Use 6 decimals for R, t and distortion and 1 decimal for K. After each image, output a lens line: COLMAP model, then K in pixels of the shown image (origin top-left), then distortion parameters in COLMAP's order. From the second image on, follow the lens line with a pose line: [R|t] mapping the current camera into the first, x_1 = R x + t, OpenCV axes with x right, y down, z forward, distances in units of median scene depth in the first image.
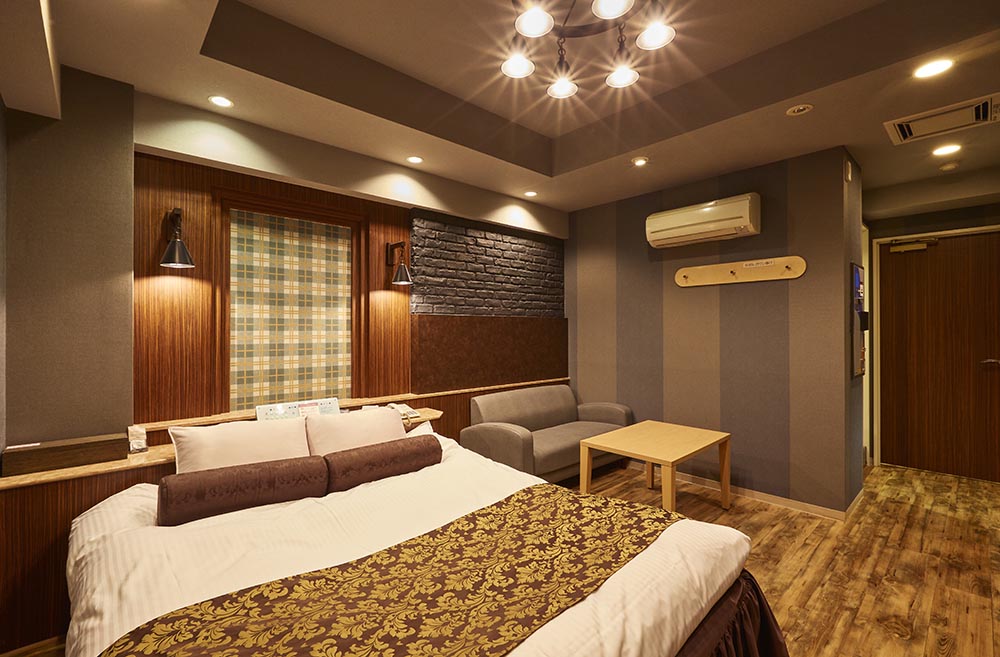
lens RADIAL K [[443.9, 0, 495.2], [0, 443.9, 326.8], [0, 0, 1]] dist [-0.005258, -0.000333]
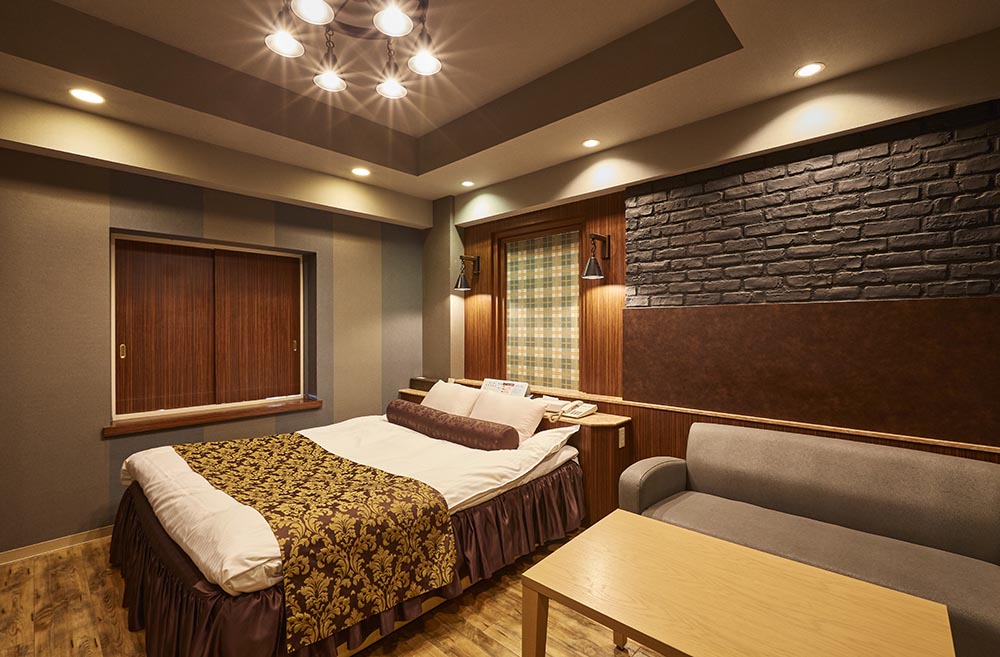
lens RADIAL K [[443.9, 0, 494.8], [0, 443.9, 328.7], [0, 0, 1]] dist [-0.005258, -0.000333]
pose [[0.062649, 0.007451, -0.998008, 0.758615], [0.008448, 0.999932, 0.007996, 0.001628], [0.998000, -0.008932, 0.062582, 0.763214]]
